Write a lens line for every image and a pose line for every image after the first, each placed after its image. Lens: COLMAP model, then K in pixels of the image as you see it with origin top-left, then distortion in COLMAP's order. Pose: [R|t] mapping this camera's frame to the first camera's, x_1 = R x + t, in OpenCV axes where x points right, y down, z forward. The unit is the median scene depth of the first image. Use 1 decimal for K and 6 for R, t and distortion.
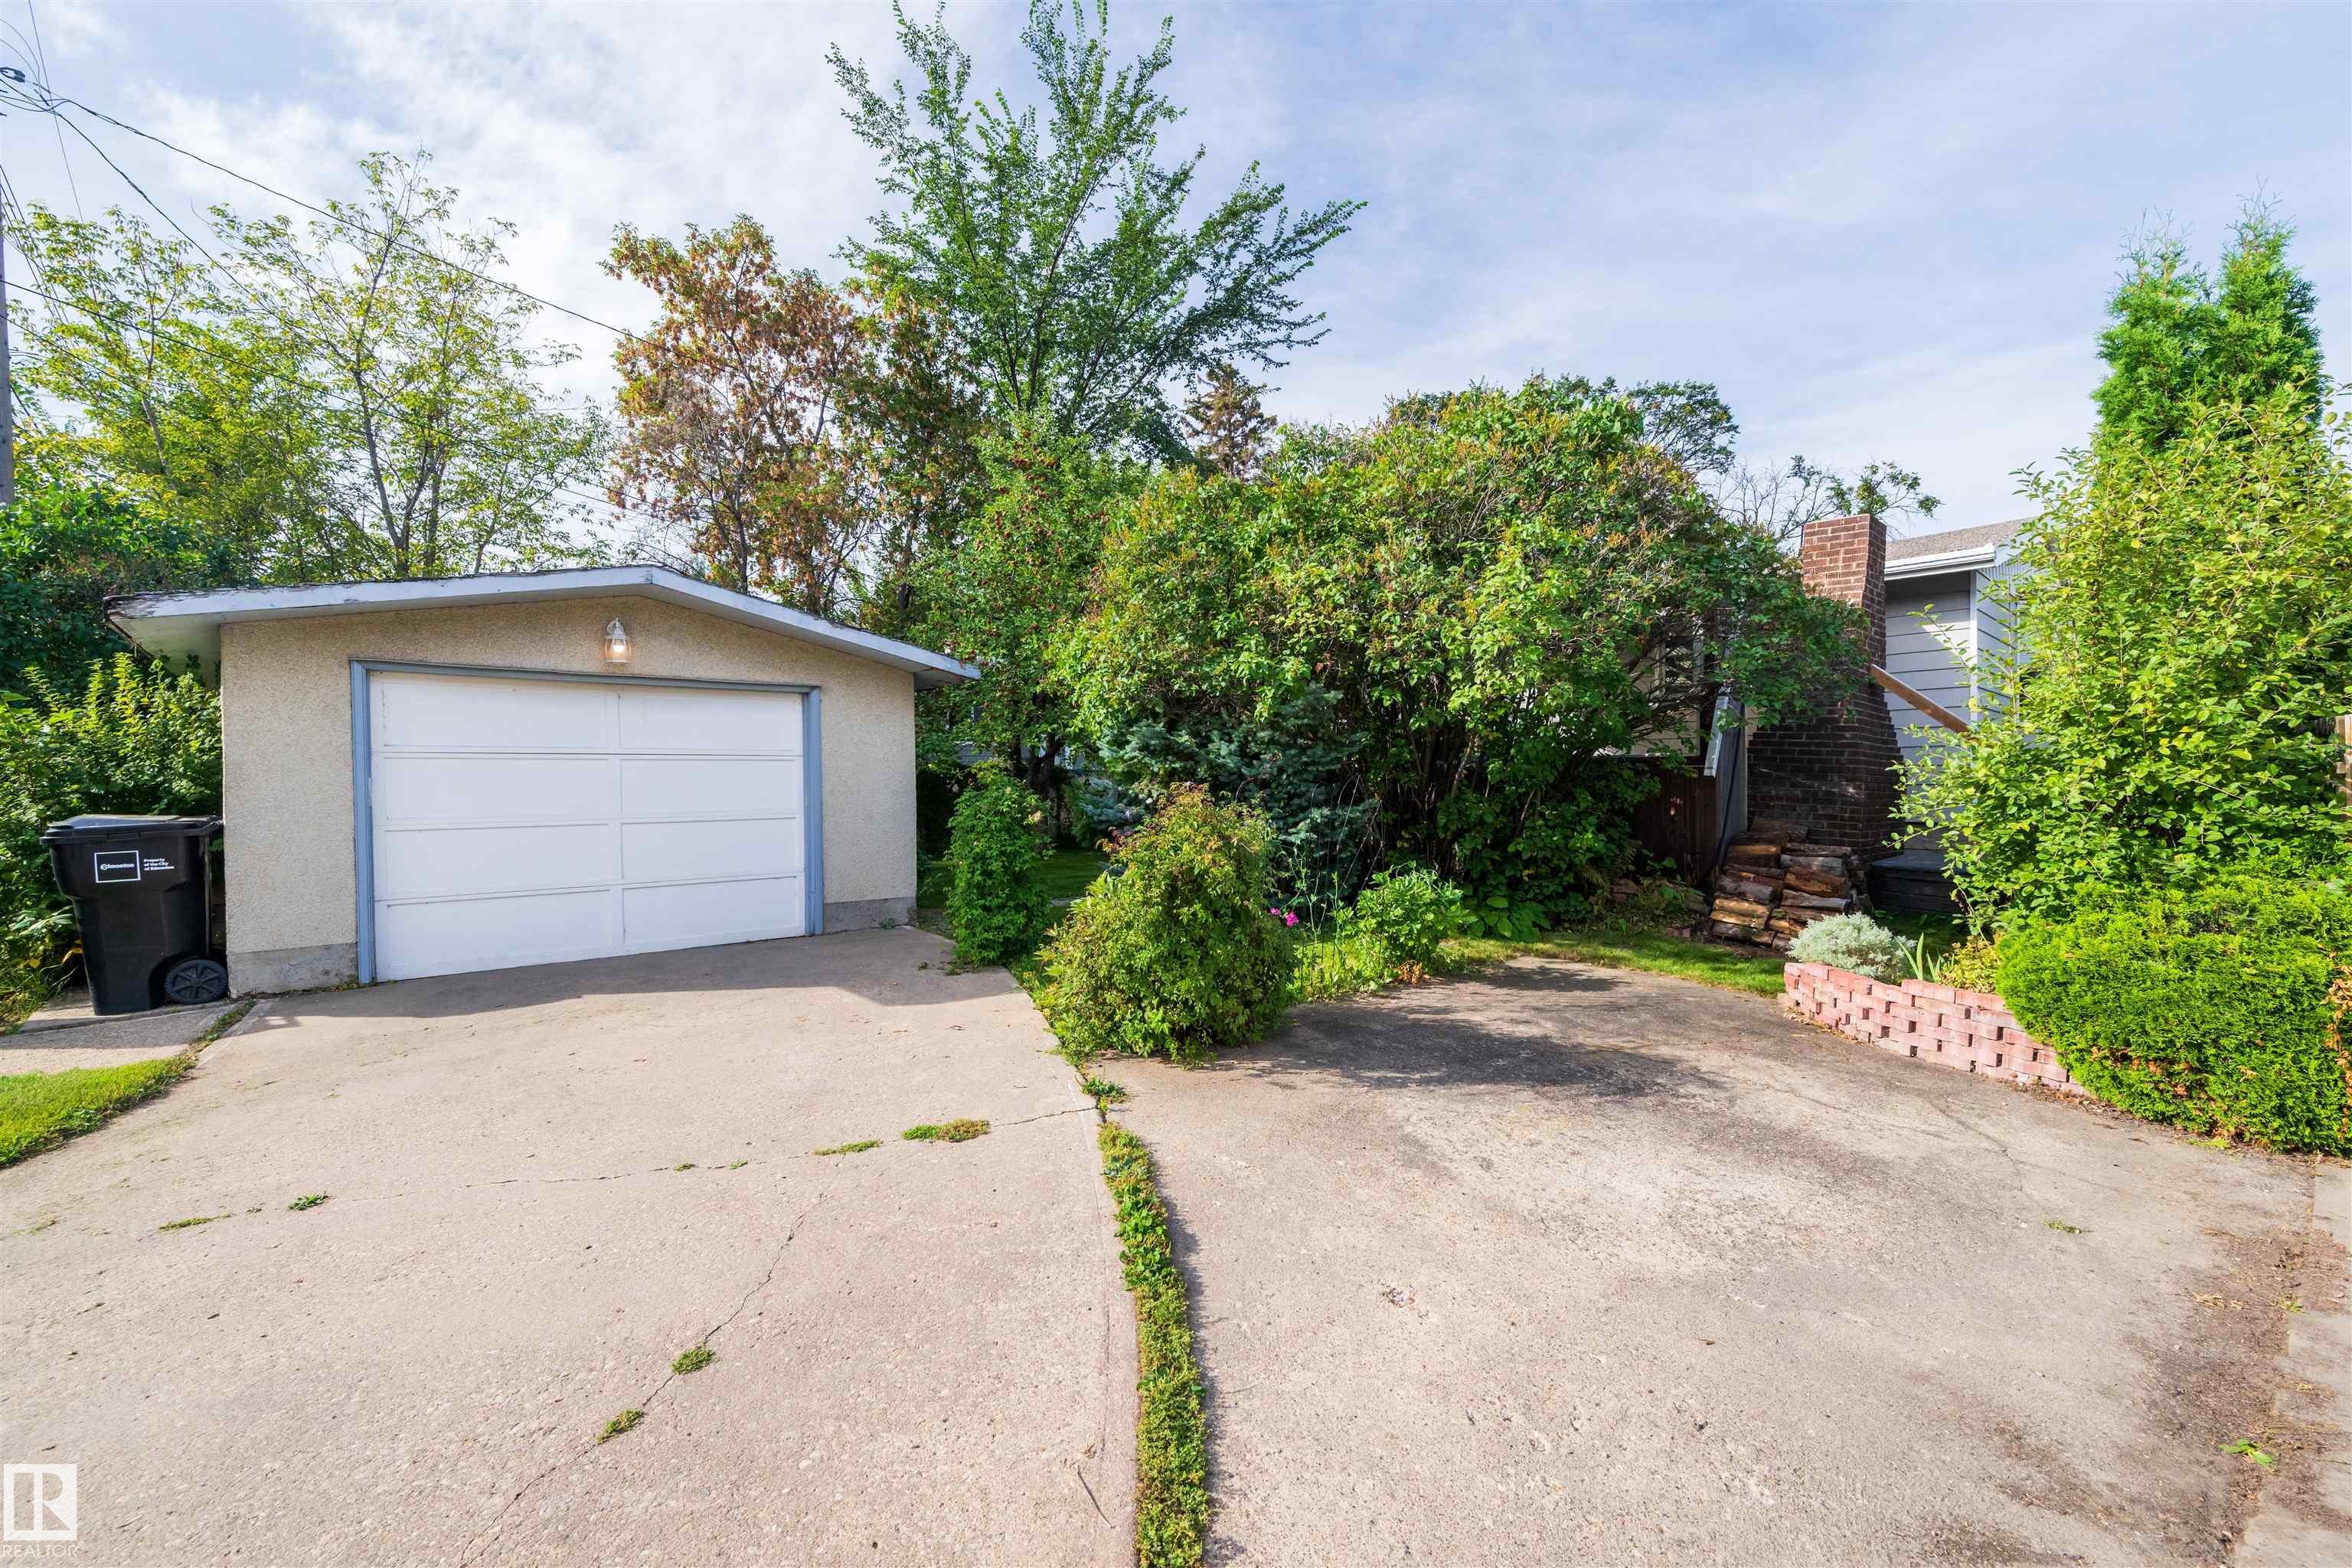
lens RADIAL K [[965.9, 0, 1176.0], [0, 965.9, 784.0], [0, 0, 1]] dist [0.001567, 0.000123]
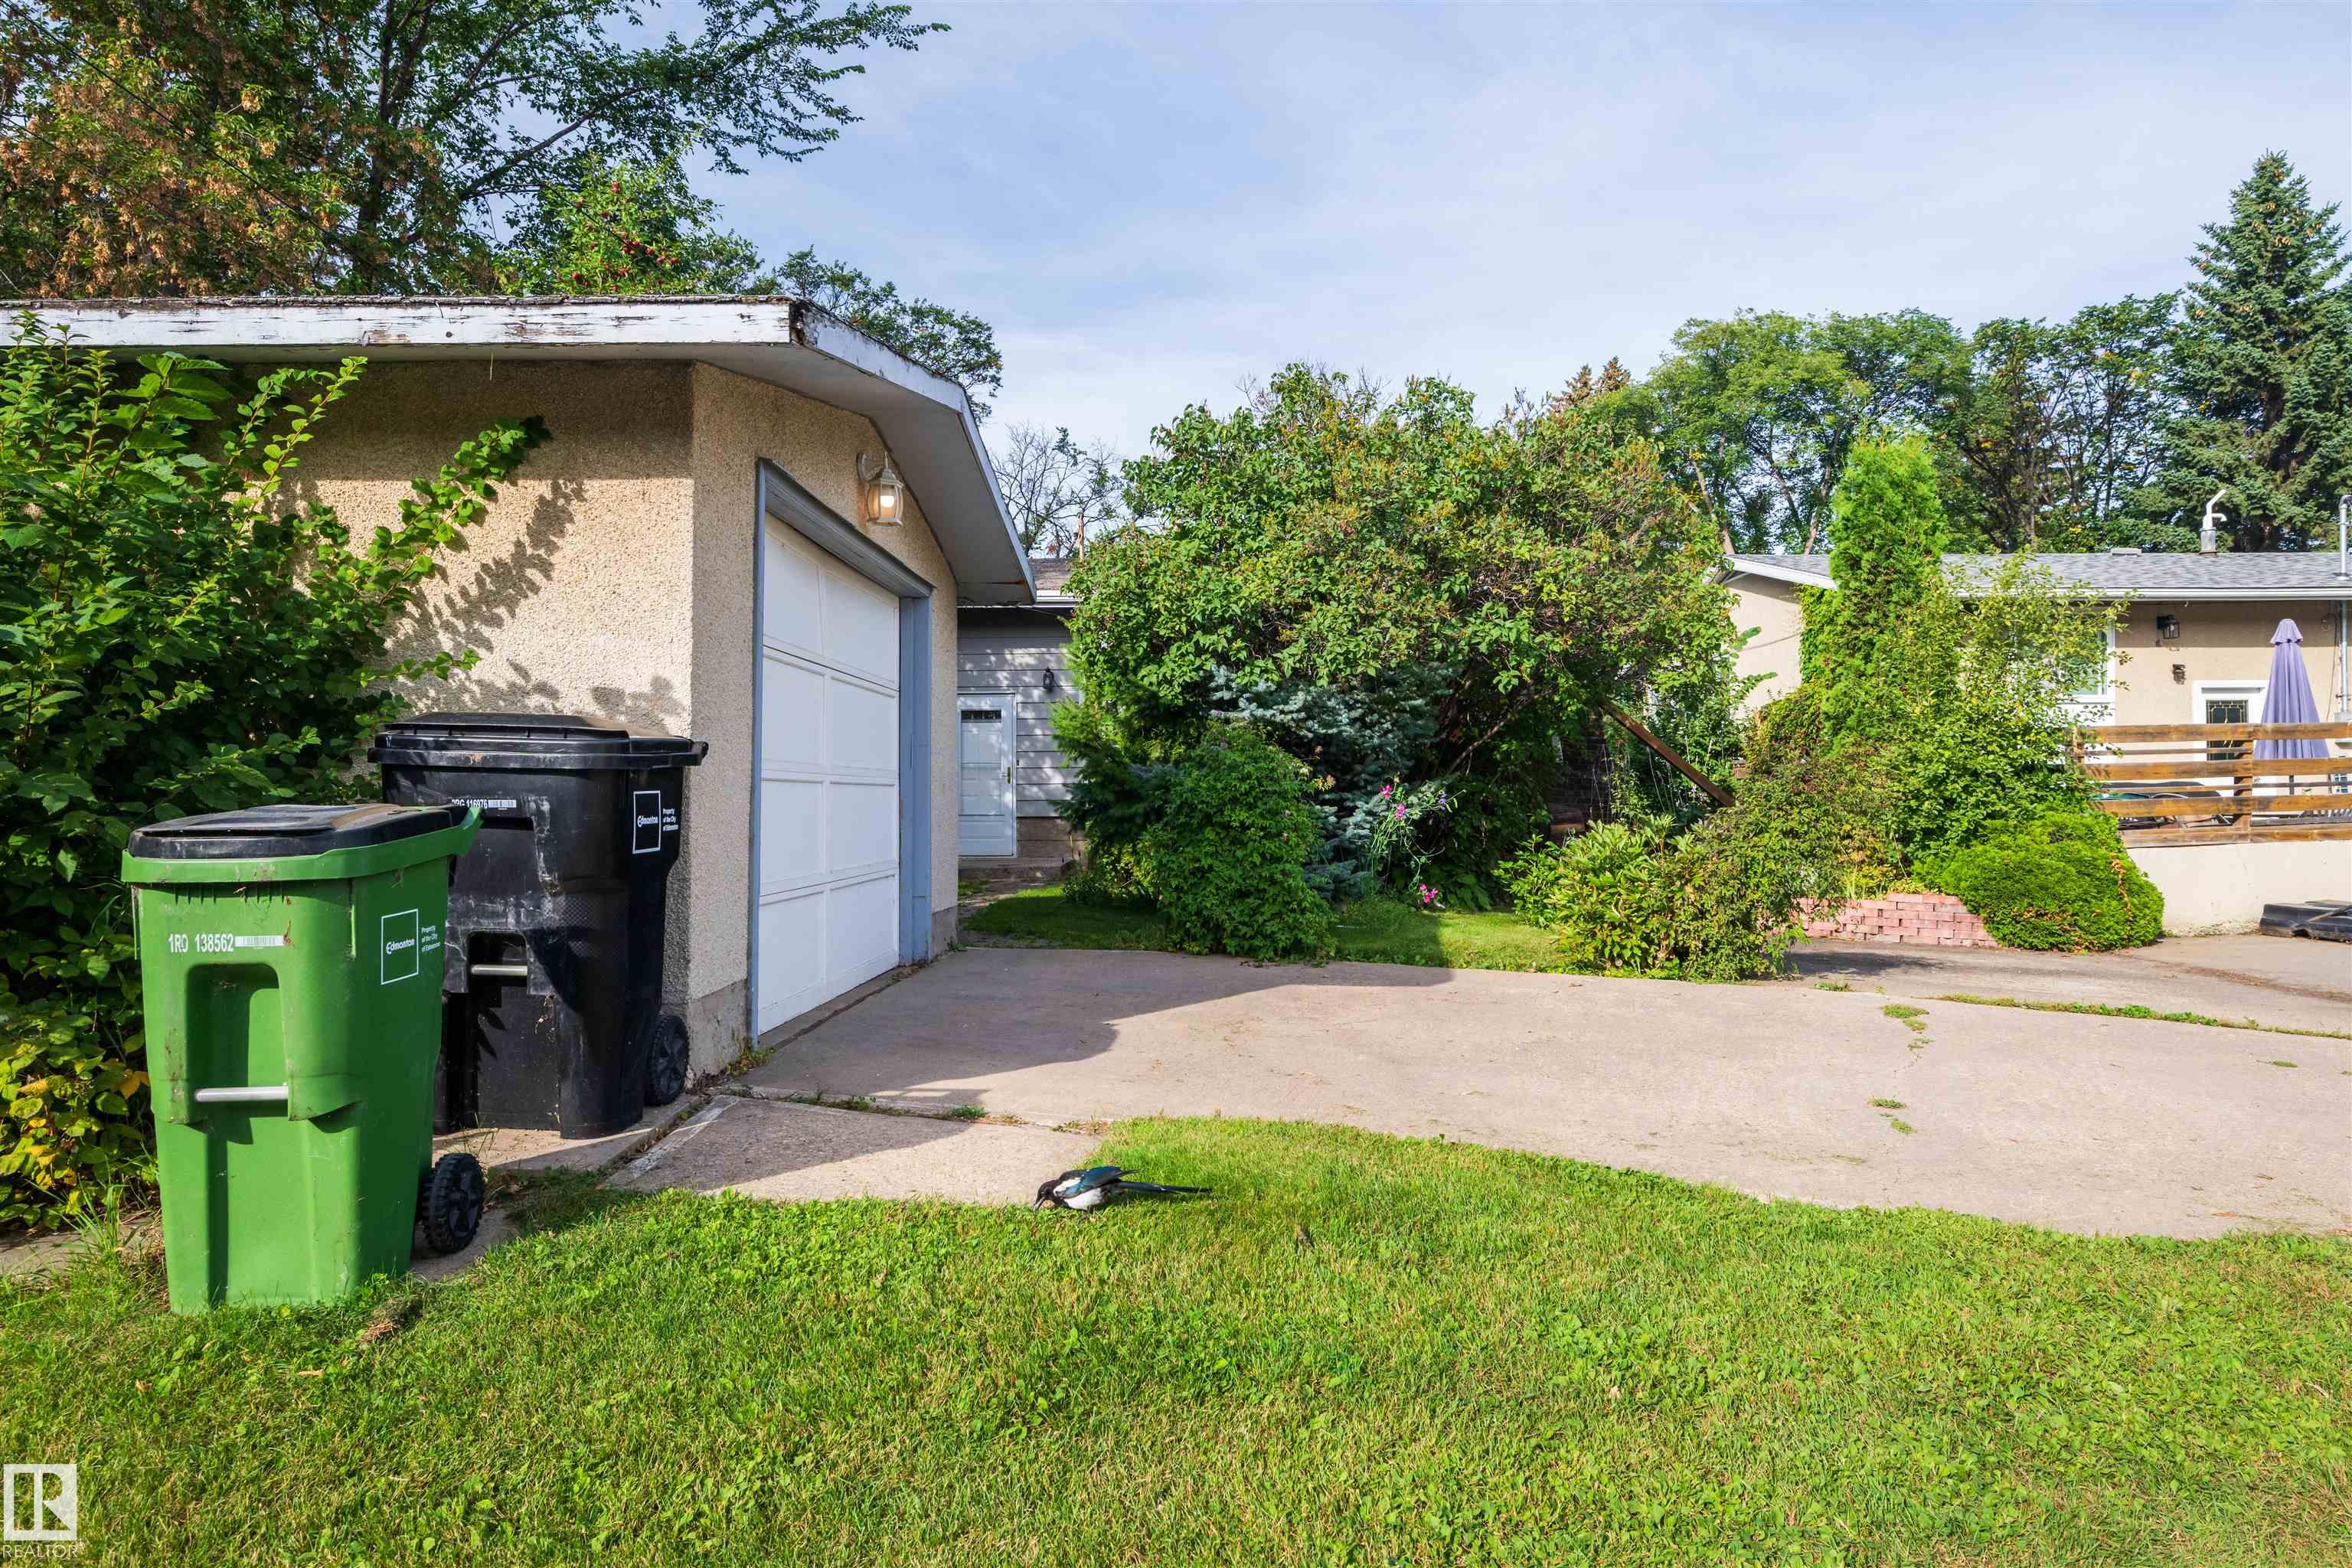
lens RADIAL K [[1377.2, 0, 1176.0], [0, 1377.2, 784.0], [0, 0, 1]] dist [0.019834, -0.000232]
pose [[0.691837, 0.015318, 0.721891, -0.454565], [-0.004027, 0.999841, -0.017357, 0.024965], [-0.722042, 0.009101, 0.691789, 0.101883]]
